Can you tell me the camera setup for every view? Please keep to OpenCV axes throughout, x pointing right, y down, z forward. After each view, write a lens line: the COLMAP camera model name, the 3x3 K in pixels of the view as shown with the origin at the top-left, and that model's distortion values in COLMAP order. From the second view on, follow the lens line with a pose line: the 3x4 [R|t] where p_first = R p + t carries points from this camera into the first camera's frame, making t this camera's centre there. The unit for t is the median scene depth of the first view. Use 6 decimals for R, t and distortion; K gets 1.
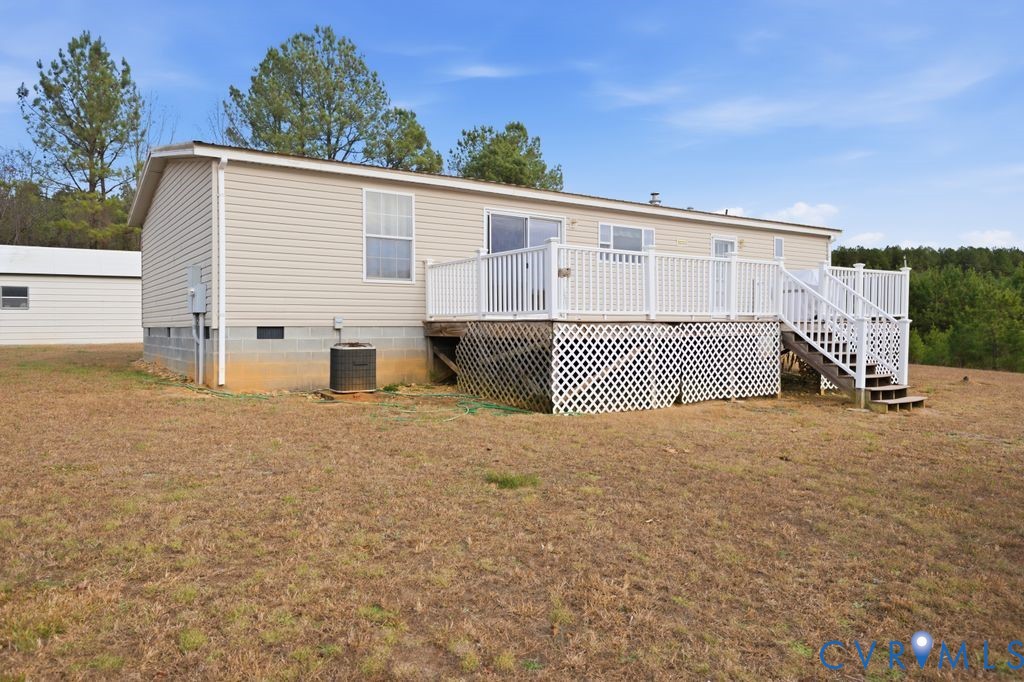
lens RADIAL K [[701.0, 0, 511.4], [0, 701.0, 329.8], [0, 0, 1]] dist [0.005533, 0.001634]
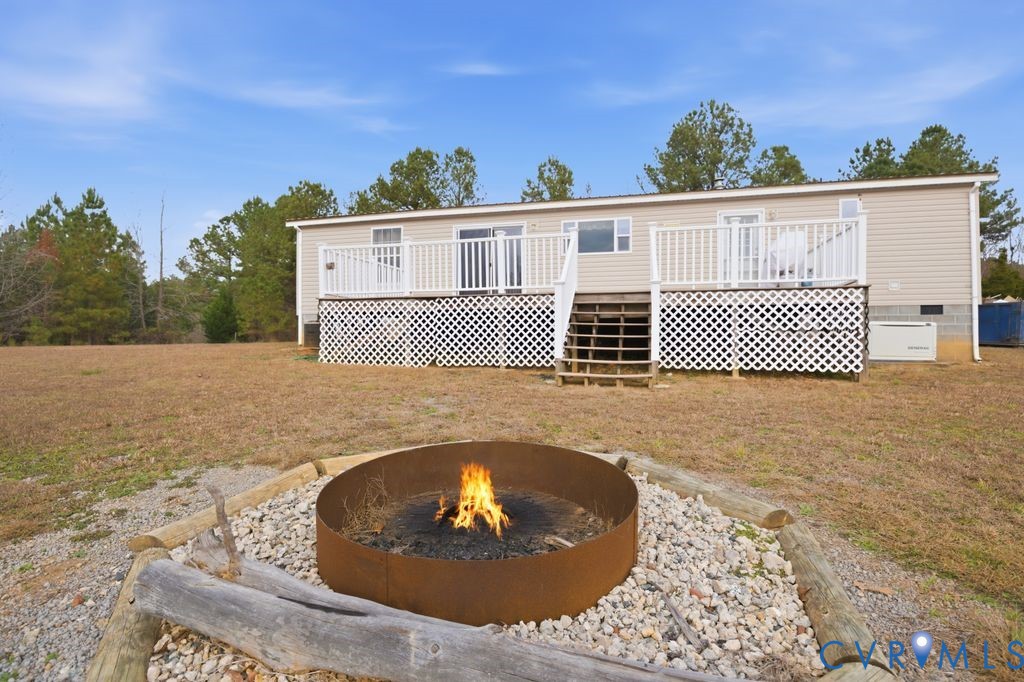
lens RADIAL K [[508.3, 0, 513.8], [0, 508.3, 333.8], [0, 0, 1]] dist [-0.029401, -0.001630]
pose [[0.642664, -0.003897, -0.766138, 0.962437], [-0.006089, 0.999930, -0.010194, 0.057663], [0.766124, 0.011216, 0.642595, 0.533065]]
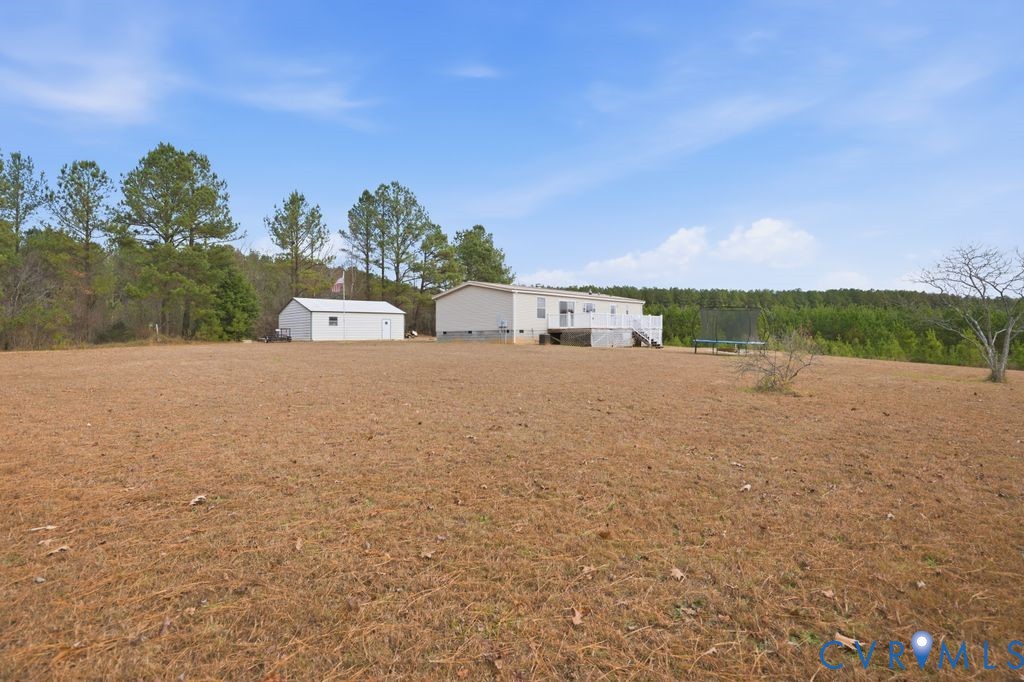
lens RADIAL K [[508.3, 0, 513.8], [0, 508.3, 333.8], [0, 0, 1]] dist [-0.029401, -0.001630]
pose [[0.982502, -0.001572, 0.186247, -0.965806], [0.004424, 0.999879, -0.014897, 0.064510], [-0.186201, 0.015460, 0.982390, -2.029462]]
